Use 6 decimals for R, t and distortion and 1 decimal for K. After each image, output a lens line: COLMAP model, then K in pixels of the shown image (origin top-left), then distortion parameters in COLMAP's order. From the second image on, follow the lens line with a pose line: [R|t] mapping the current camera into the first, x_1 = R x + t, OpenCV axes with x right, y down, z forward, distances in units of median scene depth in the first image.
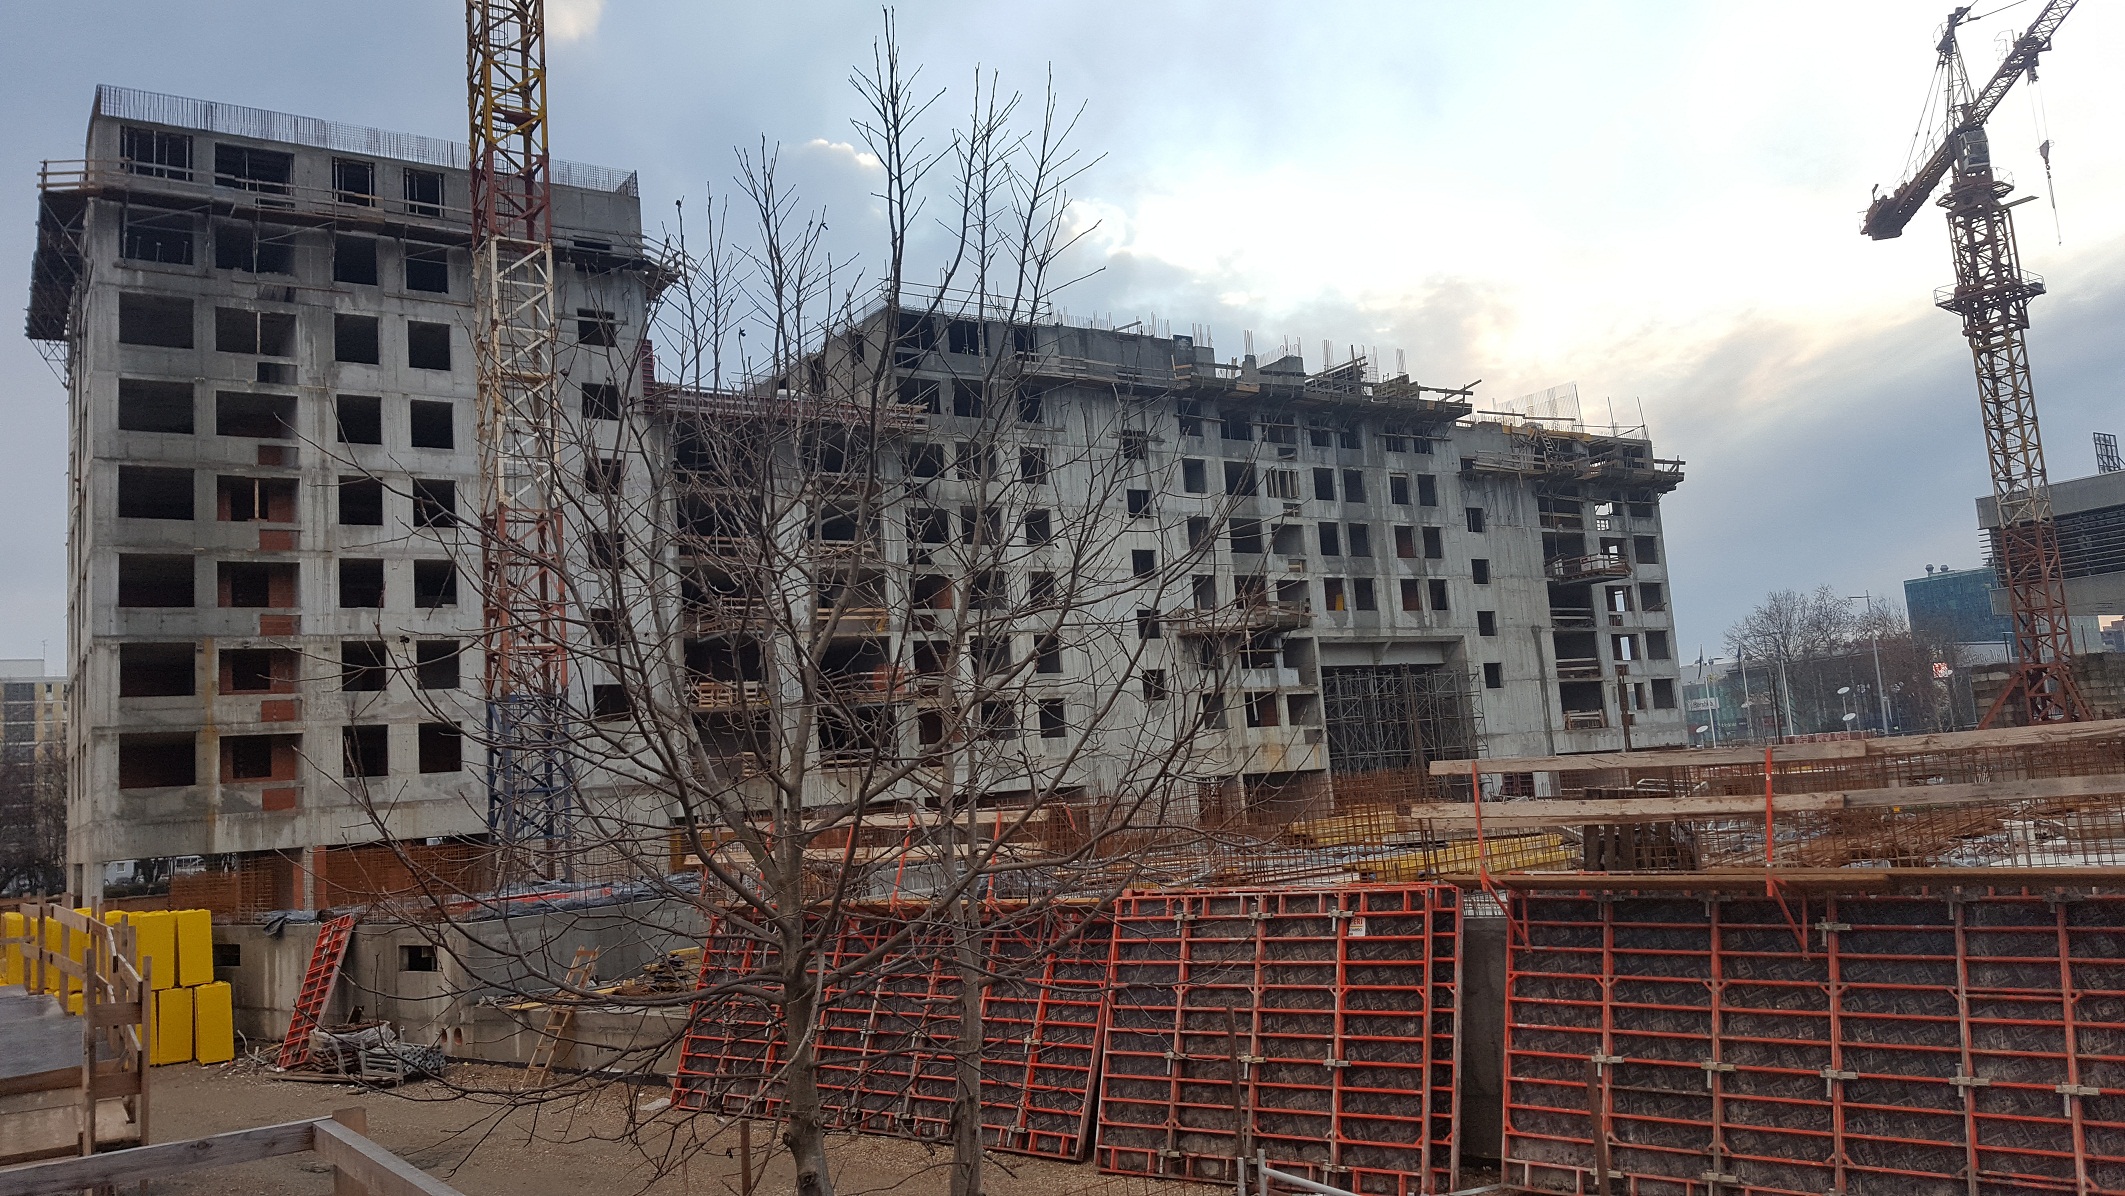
lens RADIAL K [[1564.9, 0, 1056.3], [0, 1564.9, 588.7], [0, 0, 1]] dist [0.217799, -0.400689]
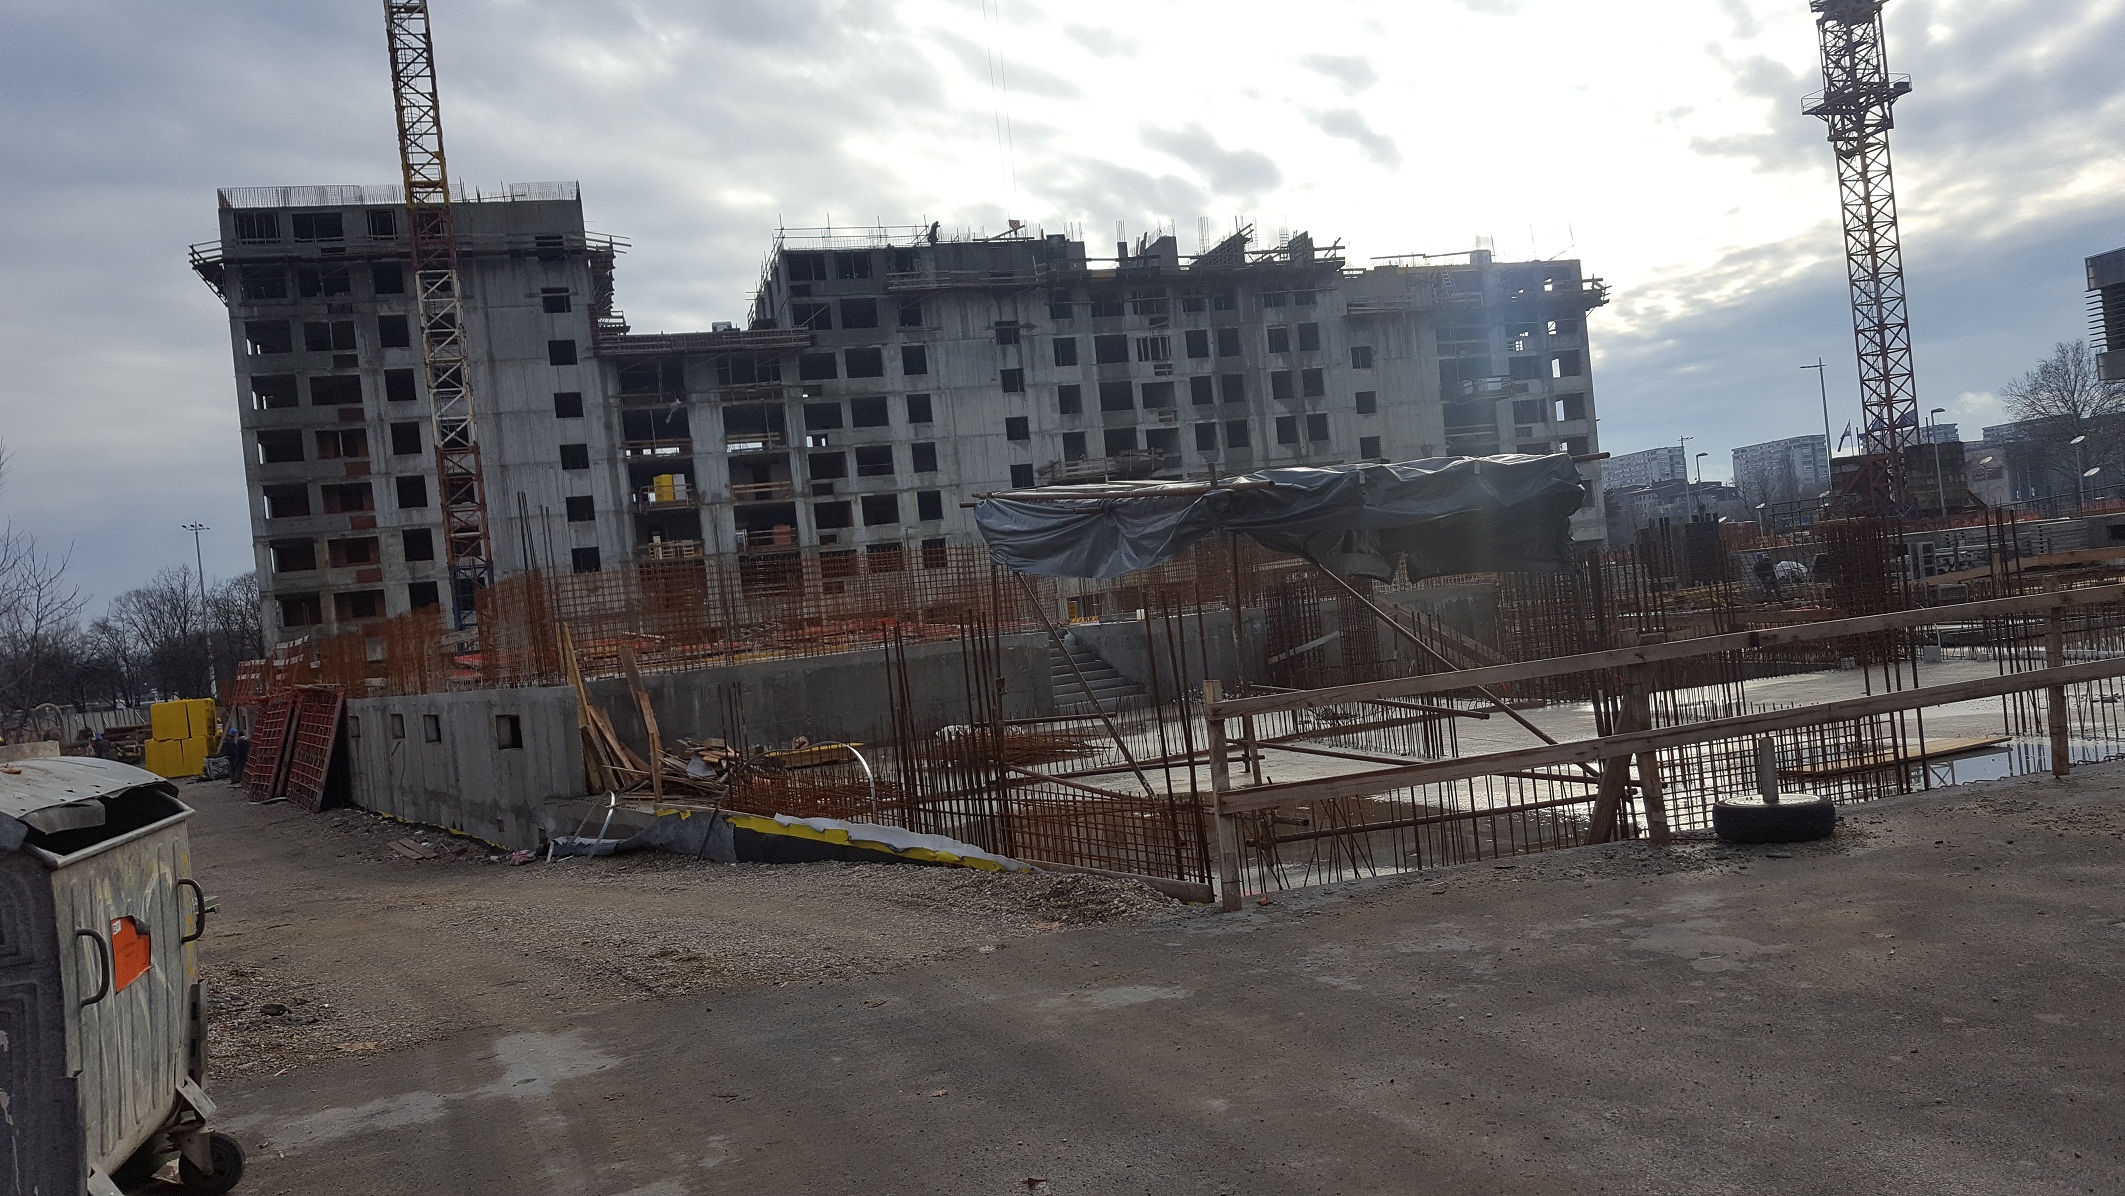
lens RADIAL K [[1564.9, 0, 1056.3], [0, 1564.9, 588.7], [0, 0, 1]] dist [0.217799, -0.400689]
pose [[0.941146, -0.022681, -0.337237, 0.546540], [0.072124, 0.988242, 0.134817, -0.060589], [0.330215, -0.151206, 0.931716, -0.207230]]
